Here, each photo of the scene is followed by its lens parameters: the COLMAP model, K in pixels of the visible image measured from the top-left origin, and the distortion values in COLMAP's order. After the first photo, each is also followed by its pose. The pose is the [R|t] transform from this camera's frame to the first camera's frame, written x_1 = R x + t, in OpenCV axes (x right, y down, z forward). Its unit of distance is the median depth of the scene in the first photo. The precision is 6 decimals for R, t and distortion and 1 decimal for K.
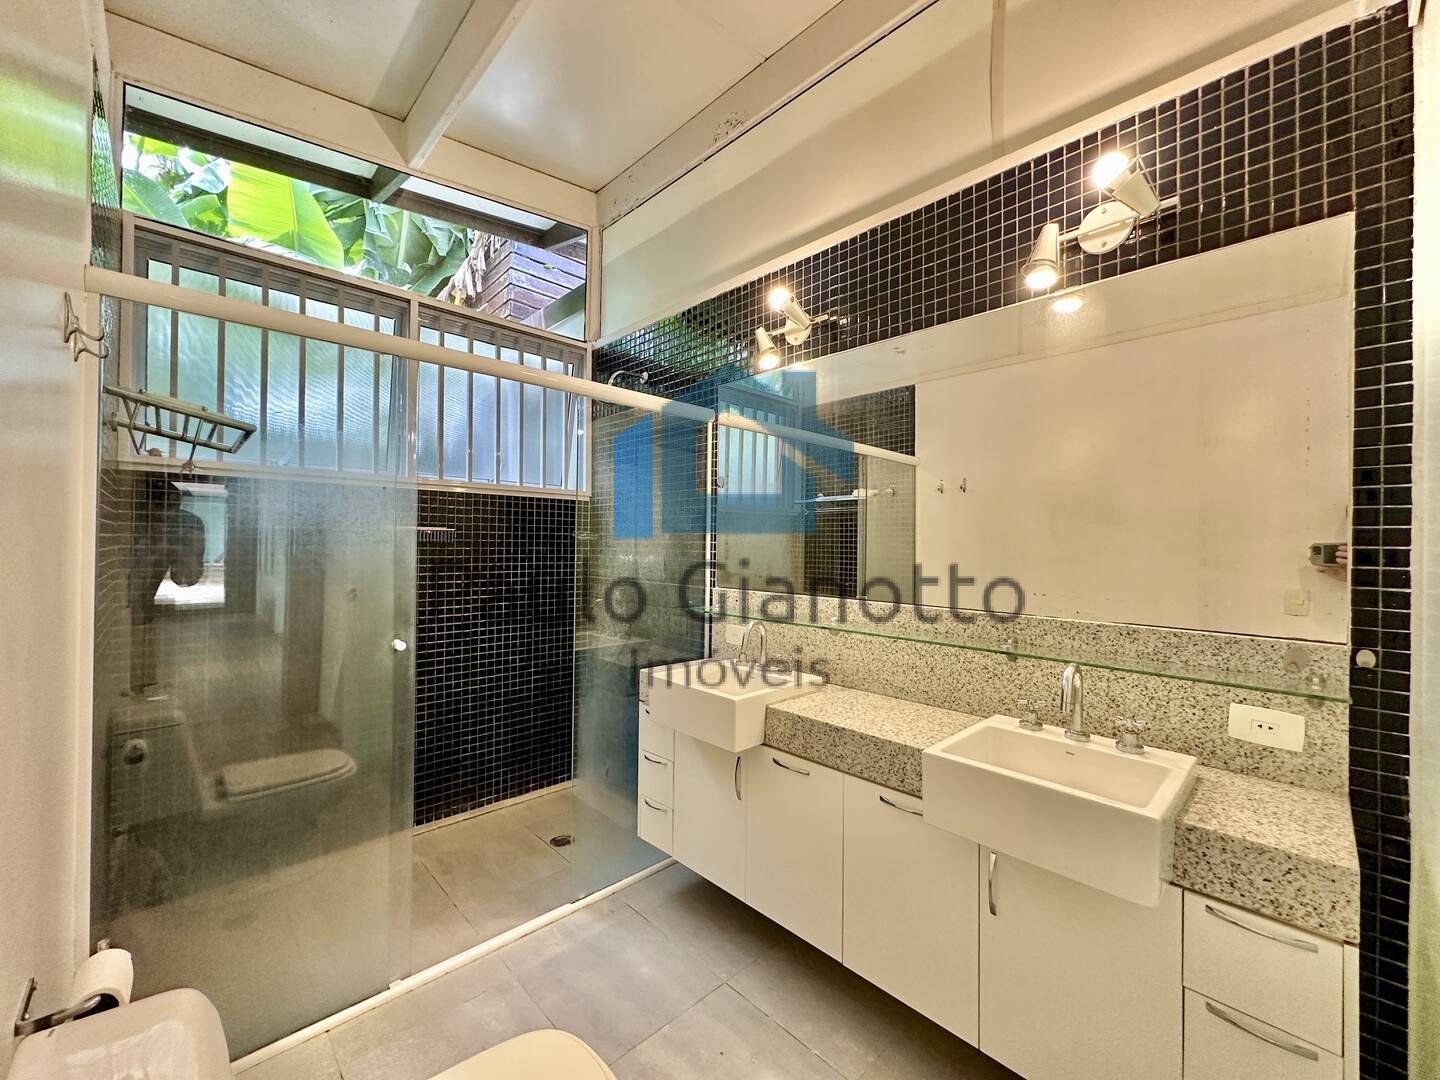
lens RADIAL K [[573.2, 0, 721.6], [0, 573.2, 542.2], [0, 0, 1]] dist [-0.007159, 0.001164]
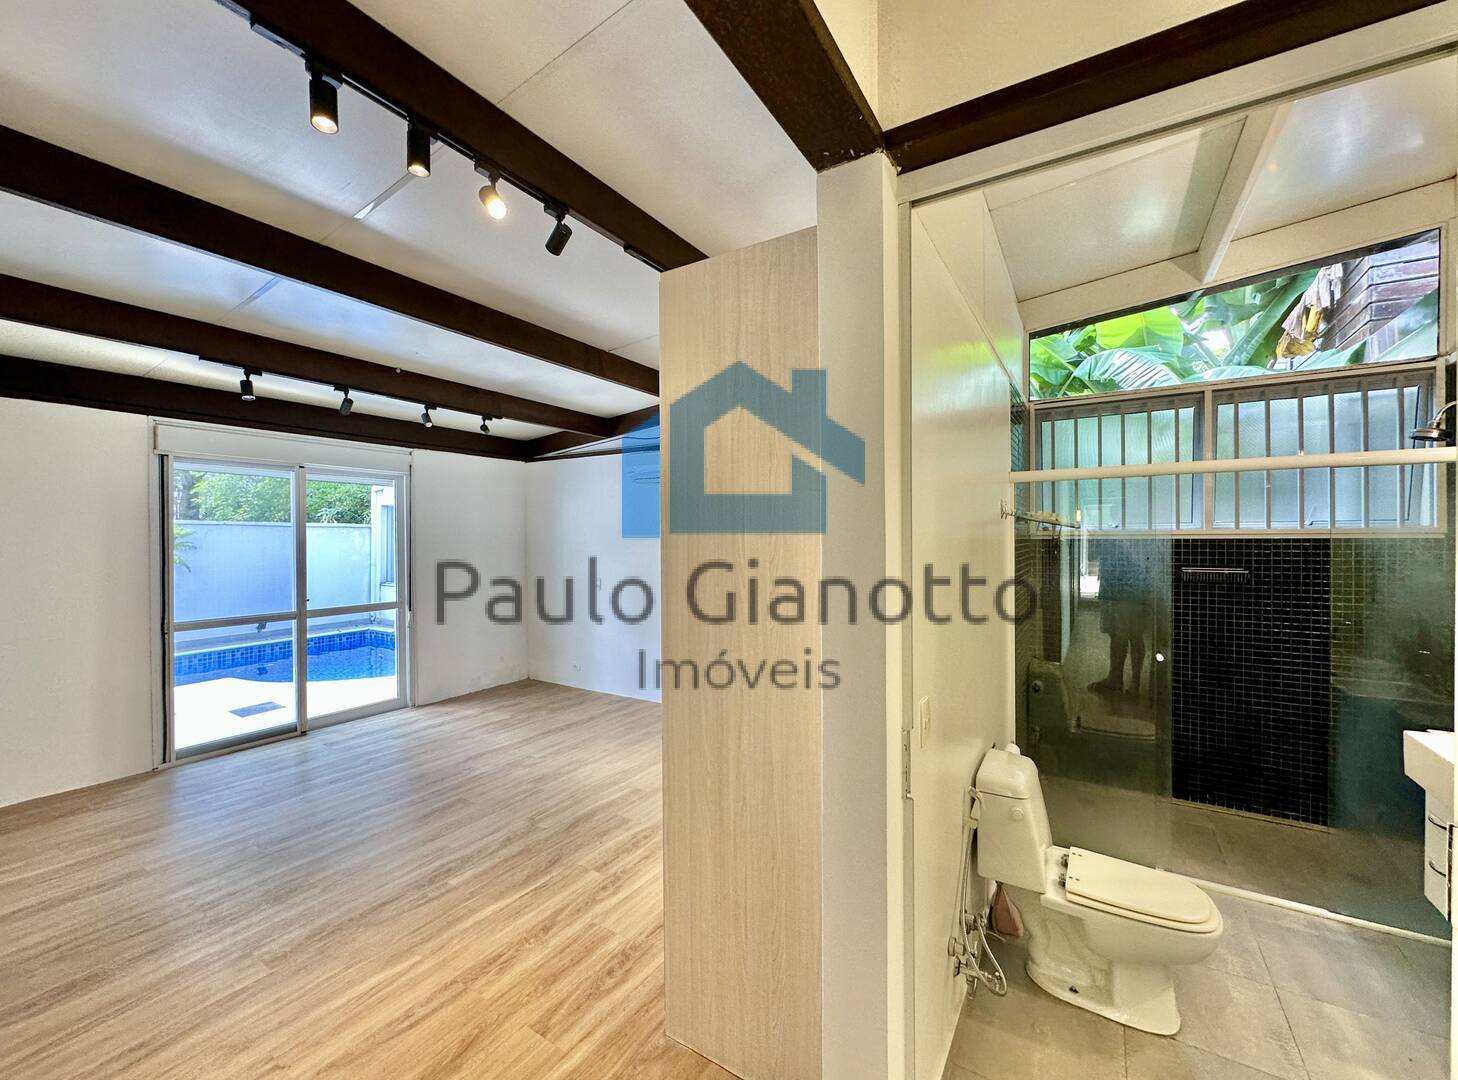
lens RADIAL K [[580.3, 0, 730.1], [0, 580.3, 541.9], [0, 0, 1]] dist [-0.007159, 0.001164]
pose [[0.232740, -0.004864, -0.972527, 0.455877], [0.014736, 0.999890, -0.001474, -0.098571], [0.972427, -0.013988, 0.232786, -0.333484]]
